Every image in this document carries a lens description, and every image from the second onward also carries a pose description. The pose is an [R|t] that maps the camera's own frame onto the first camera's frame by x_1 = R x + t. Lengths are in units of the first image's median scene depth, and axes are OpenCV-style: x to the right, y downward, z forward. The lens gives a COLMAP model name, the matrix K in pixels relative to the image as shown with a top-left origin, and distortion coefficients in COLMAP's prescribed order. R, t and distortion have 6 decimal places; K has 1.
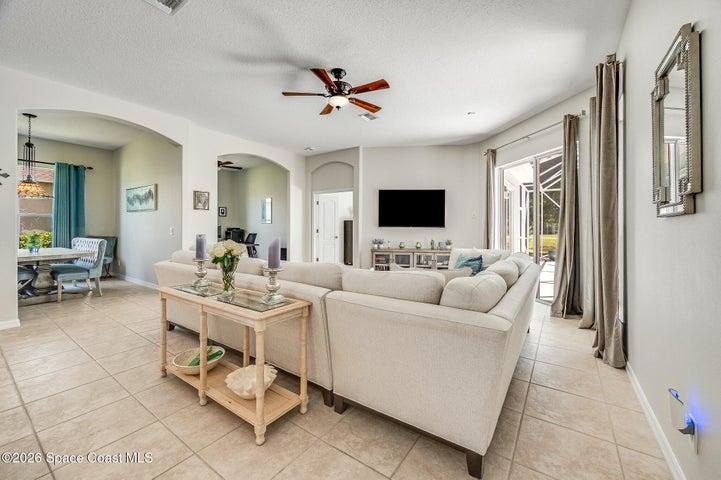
lens RADIAL K [[289.4, 0, 362.5], [0, 289.4, 225.6], [0, 0, 1]] dist [-0.001784, -0.000148]
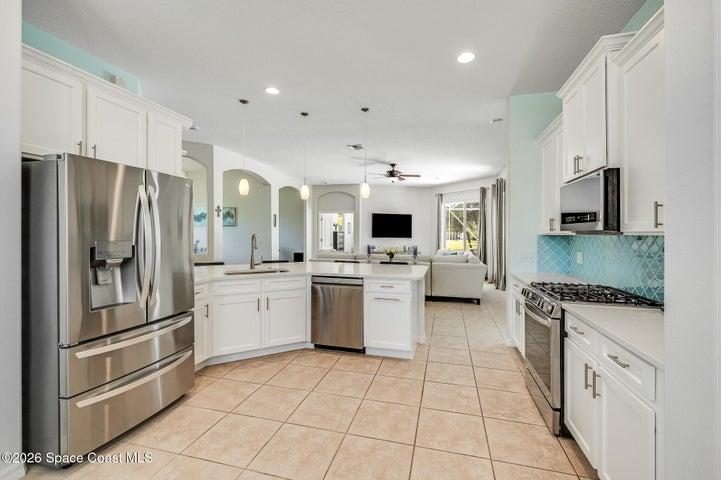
lens RADIAL K [[313.2, 0, 363.3], [0, 313.2, 230.7], [0, 0, 1]] dist [0.012529, 0.000053]
pose [[0.940631, 0.006352, 0.339372, -0.589445], [-0.006612, 0.999978, -0.000392, -0.033001], [-0.339367, -0.001875, 0.940652, -0.580312]]
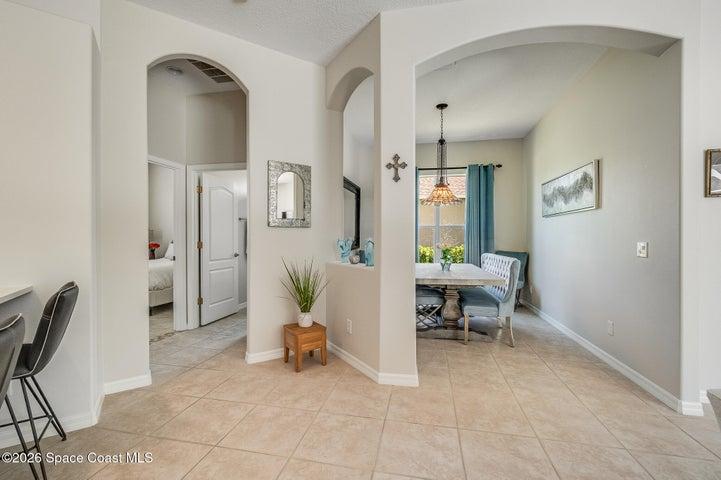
lens RADIAL K [[318.8, 0, 360.5], [0, 318.8, 240.0], [0, 0, 1]] dist [0.000145, 0.000101]
pose [[0.395744, 0.002474, -0.918357, -0.315565], [0.002096, 0.999991, 0.003597, 0.001398], [0.918358, -0.003348, 0.395736, 0.331120]]
